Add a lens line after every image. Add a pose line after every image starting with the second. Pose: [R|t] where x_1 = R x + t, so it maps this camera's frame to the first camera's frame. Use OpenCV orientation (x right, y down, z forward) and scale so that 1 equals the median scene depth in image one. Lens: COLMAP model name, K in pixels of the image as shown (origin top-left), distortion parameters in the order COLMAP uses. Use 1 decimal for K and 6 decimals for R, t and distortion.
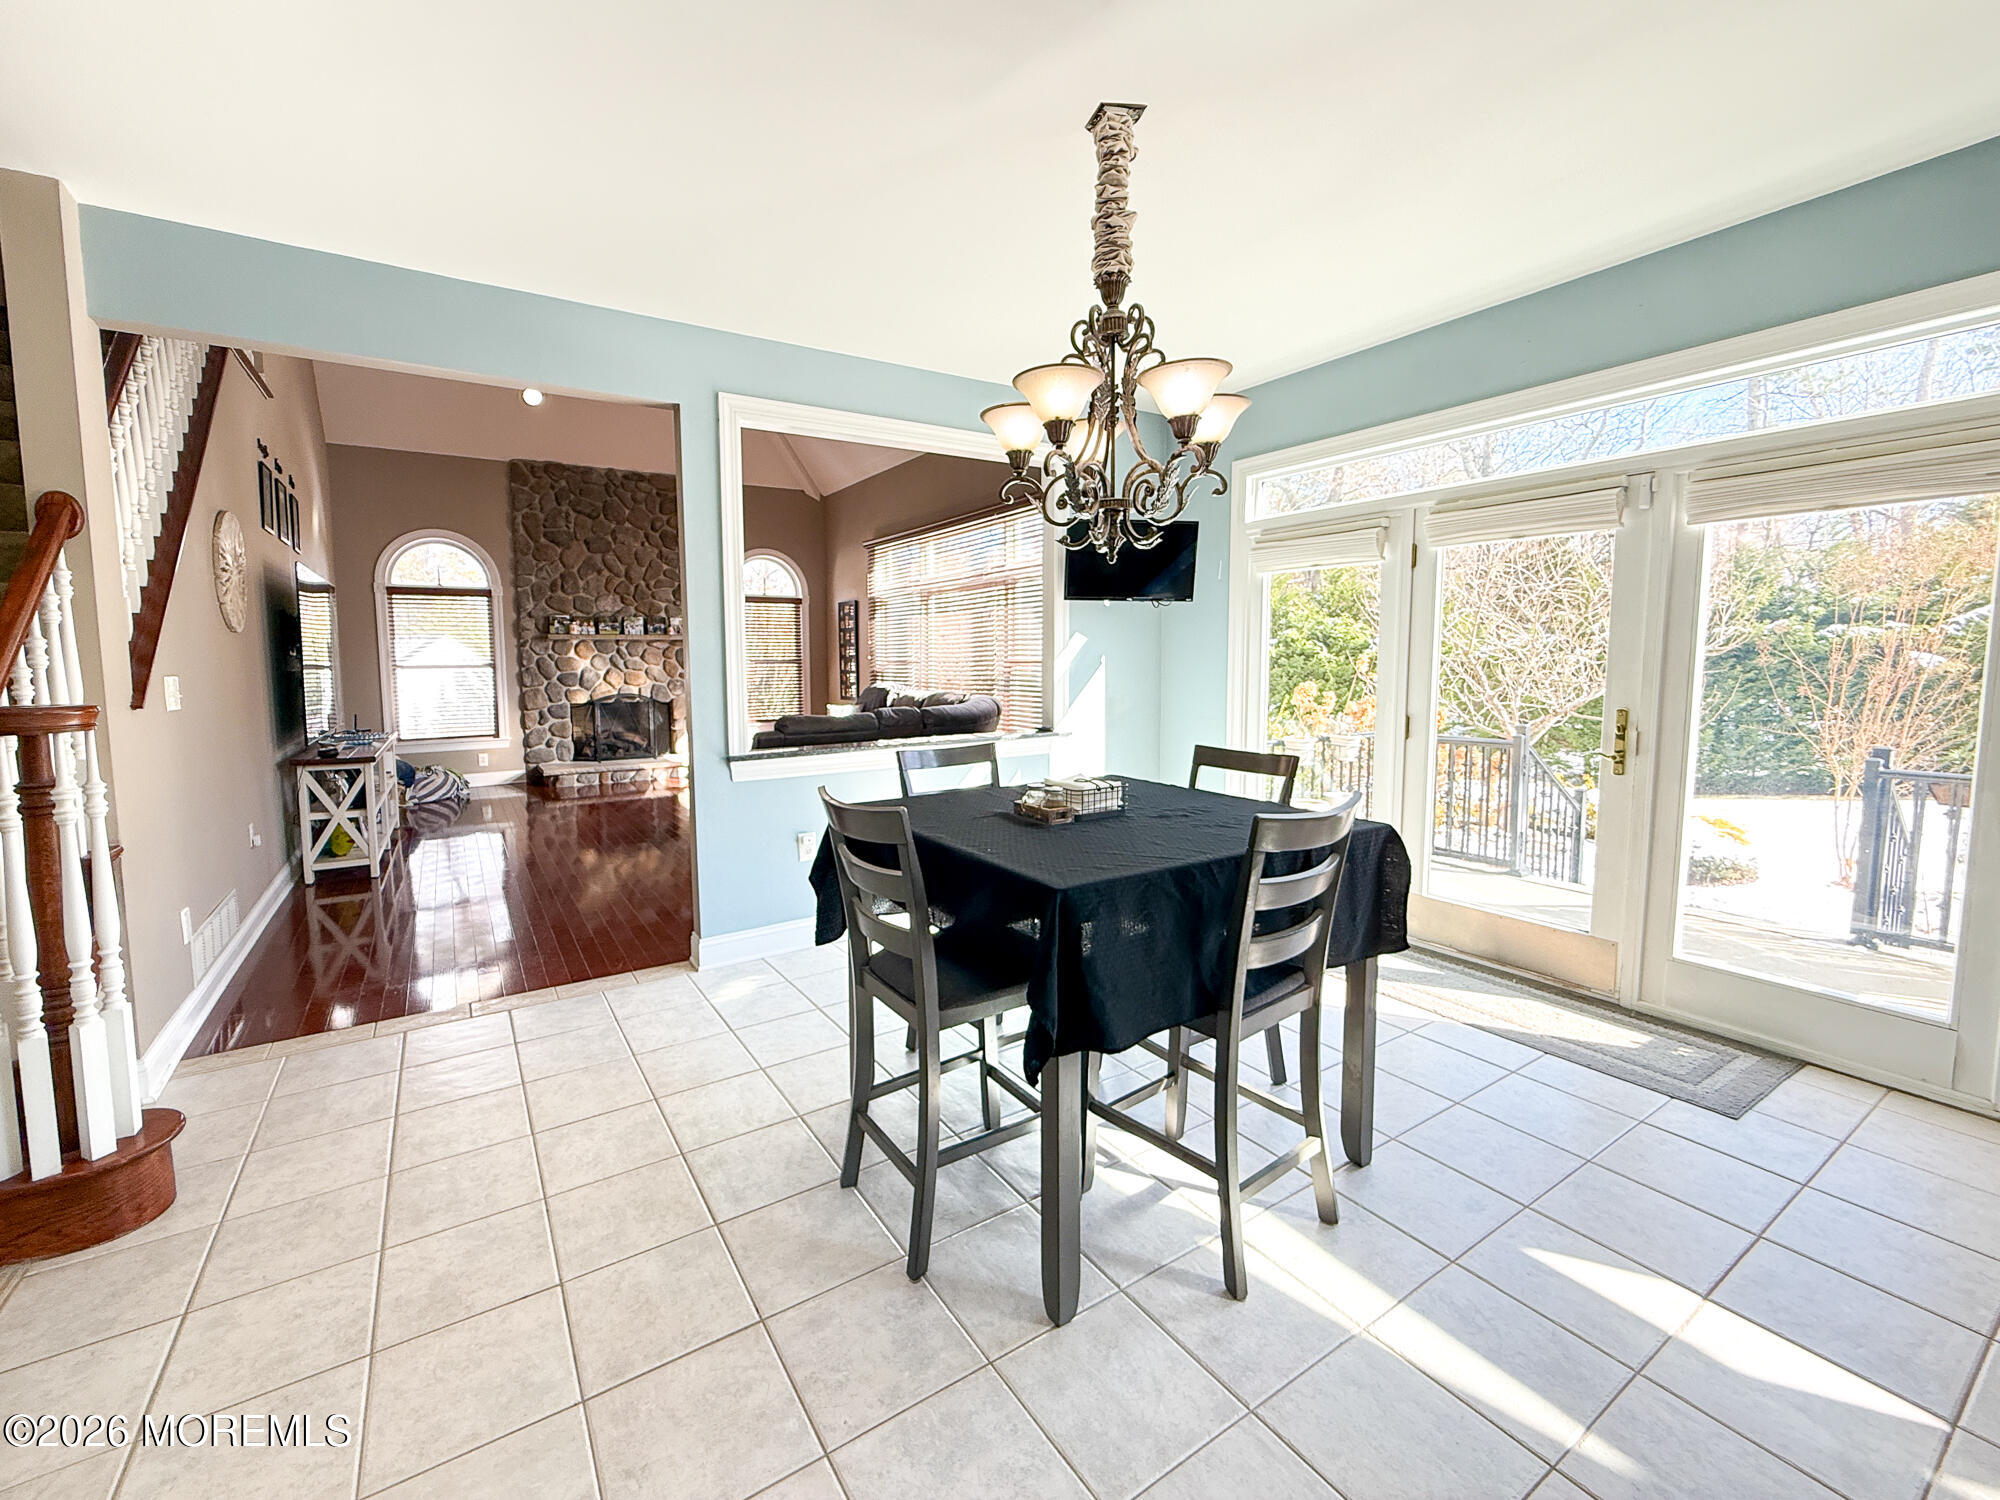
lens RADIAL K [[821.3, 0, 960.2], [0, 821.3, 731.4], [0, 0, 1]] dist [-0.000045, -0.000006]
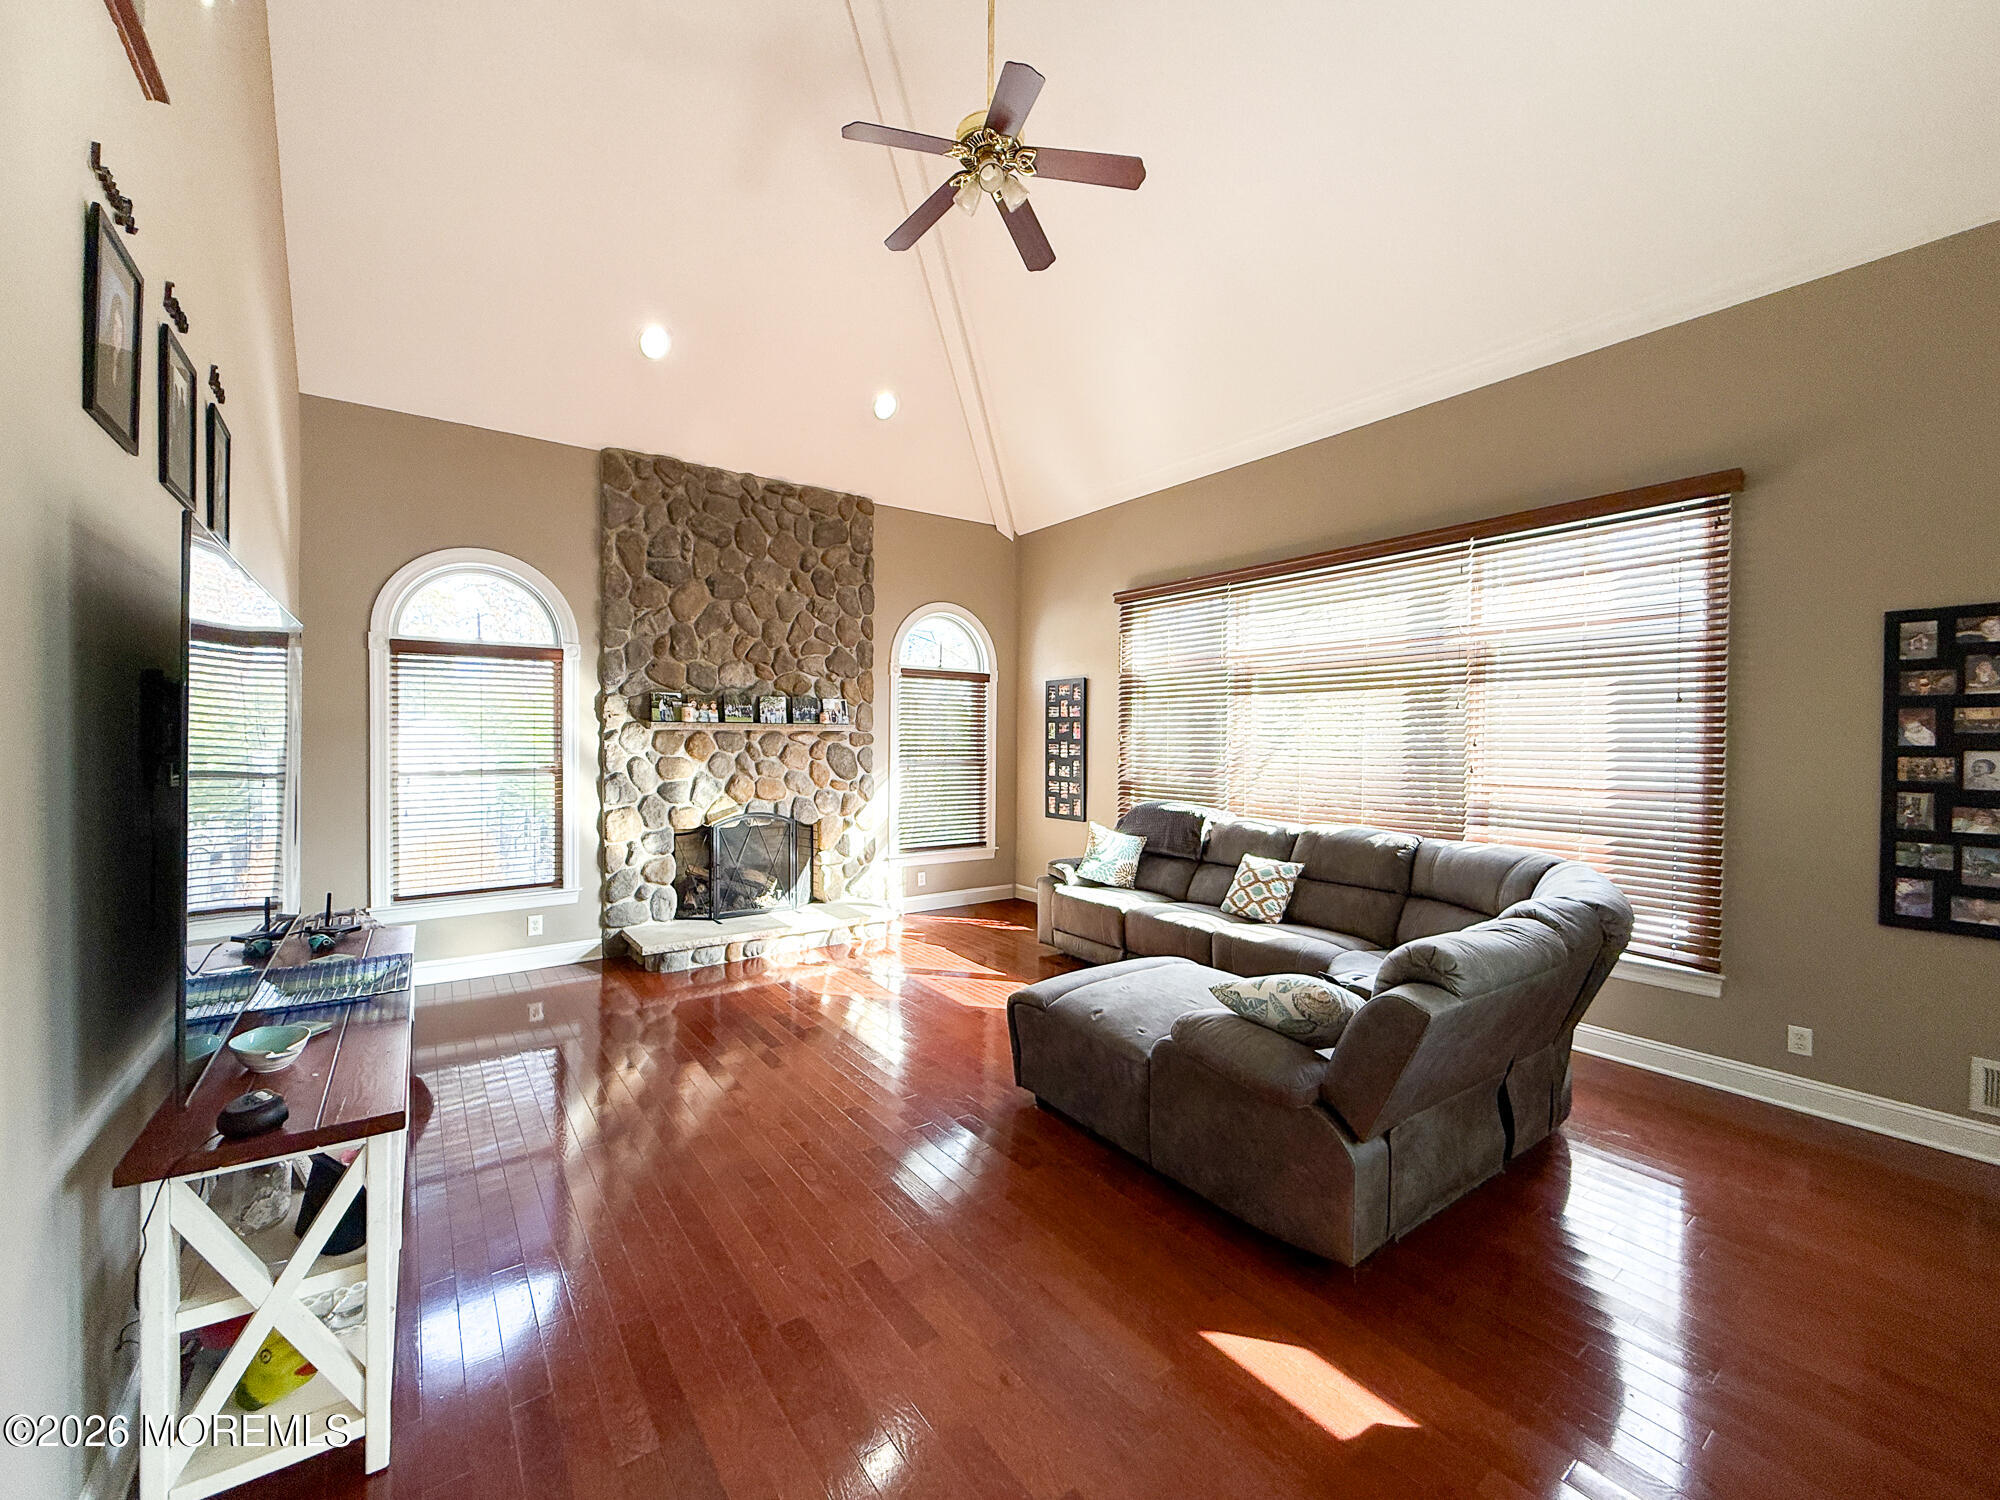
lens RADIAL K [[803.4, 0, 990.7], [0, 803.4, 750.7], [0, 0, 1]] dist [0.000646, 0.000023]
pose [[0.997289, 0.011372, 0.072702, -0.284860], [-0.005820, 0.997081, -0.076126, -0.050520], [-0.073355, 0.075496, 0.994444, 0.368565]]
